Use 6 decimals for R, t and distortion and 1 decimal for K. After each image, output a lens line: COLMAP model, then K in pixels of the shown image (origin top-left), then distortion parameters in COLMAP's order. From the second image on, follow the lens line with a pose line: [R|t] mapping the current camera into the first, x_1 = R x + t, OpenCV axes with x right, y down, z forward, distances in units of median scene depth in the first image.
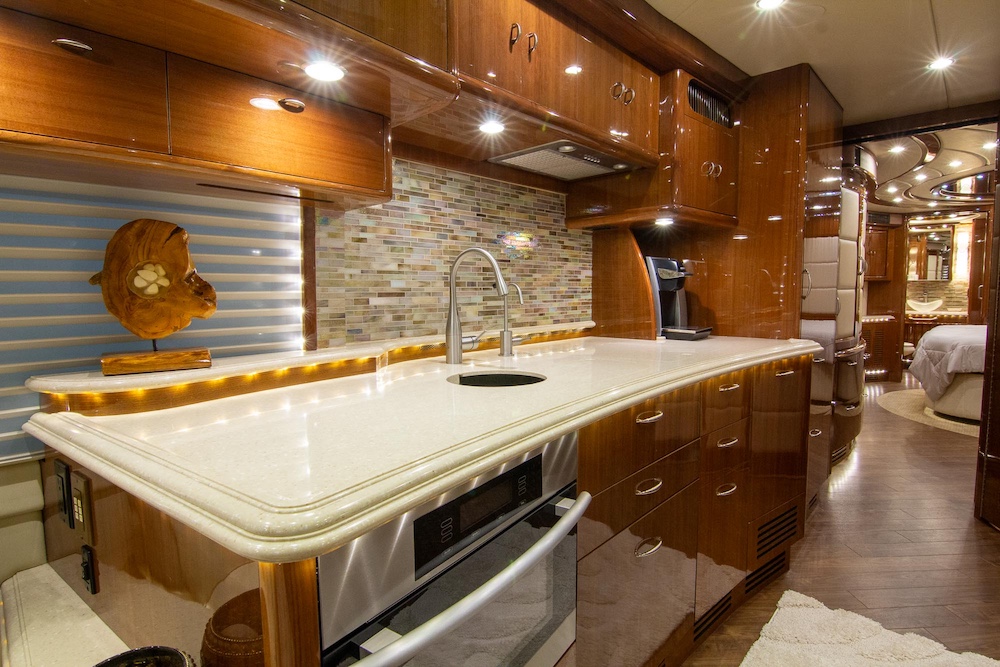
lens RADIAL K [[503.1, 0, 487.3], [0, 503.1, 331.8], [0, 0, 1]] dist [-0.033333, -0.000790]
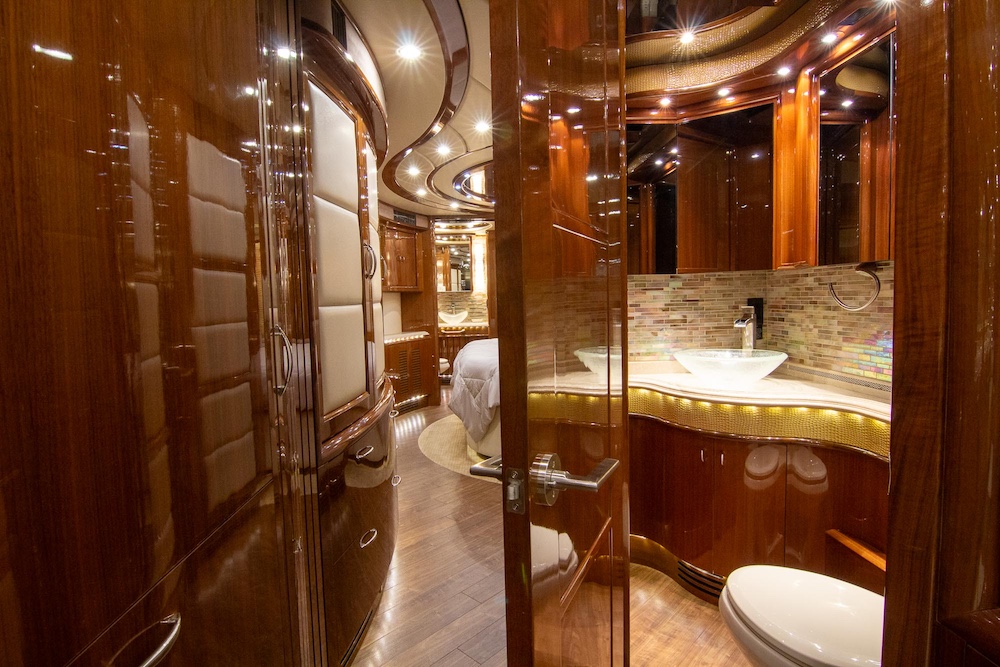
lens RADIAL K [[508.0, 0, 500.0], [0, 508.0, 333.5], [0, 0, 1]] dist [0.148017, -0.000162]
pose [[0.674875, -0.055918, 0.735810, 0.220815], [0.073572, 0.997255, 0.008308, -0.024685], [-0.734255, 0.048529, 0.677137, 0.261995]]
